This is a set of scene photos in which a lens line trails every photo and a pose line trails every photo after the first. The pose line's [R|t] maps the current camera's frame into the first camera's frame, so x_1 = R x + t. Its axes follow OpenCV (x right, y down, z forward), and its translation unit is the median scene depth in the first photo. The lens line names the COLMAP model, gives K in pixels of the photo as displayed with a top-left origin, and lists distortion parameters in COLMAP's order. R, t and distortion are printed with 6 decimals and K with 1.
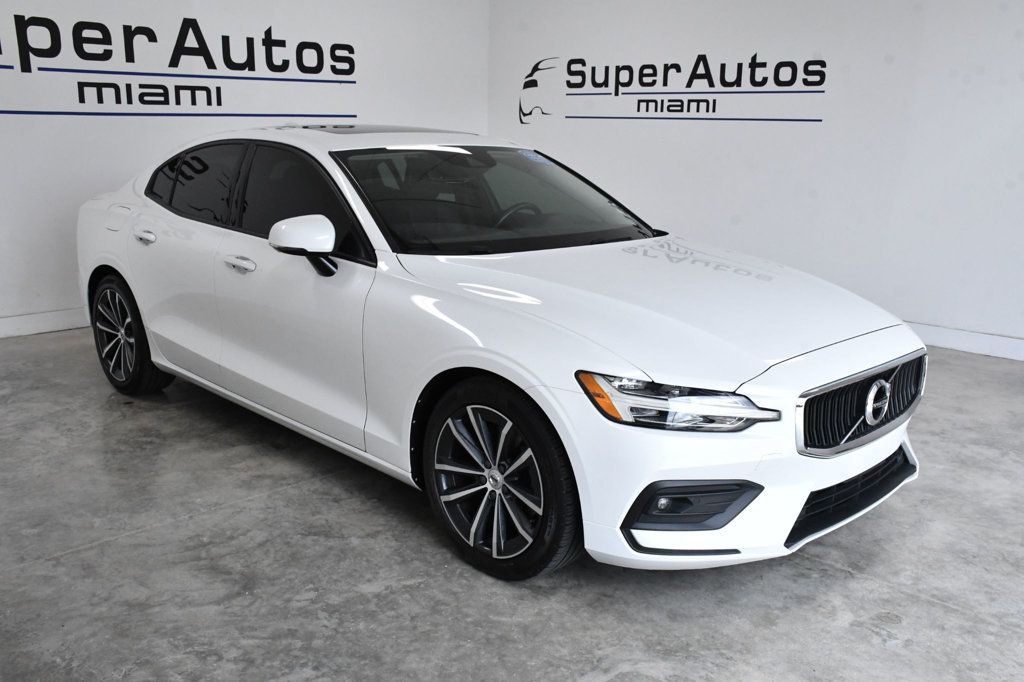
lens RADIAL K [[922.7, 0, 507.4], [0, 922.7, 330.5], [0, 0, 1]] dist [0.006597, 0.041548]
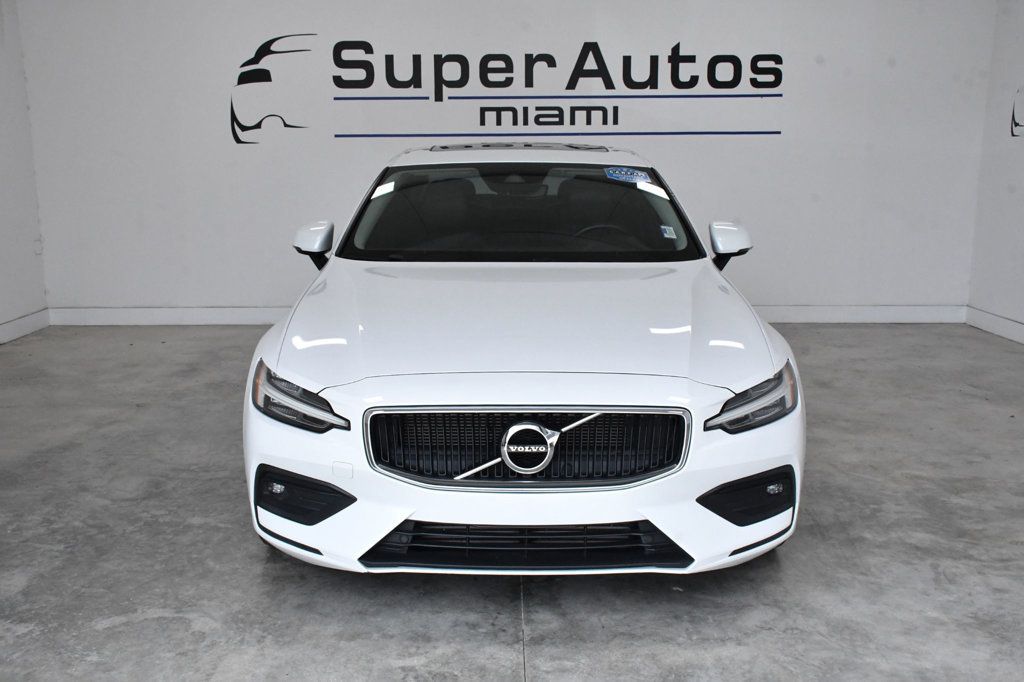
lens RADIAL K [[1053.4, 0, 496.4], [0, 1053.4, 328.5], [0, 0, 1]] dist [0.066175, 0.000000]
pose [[0.714450, 0.115874, -0.690025, 0.439526], [-0.147921, 0.988915, 0.012908, -0.019058], [0.683872, 0.092847, 0.723670, 0.097868]]
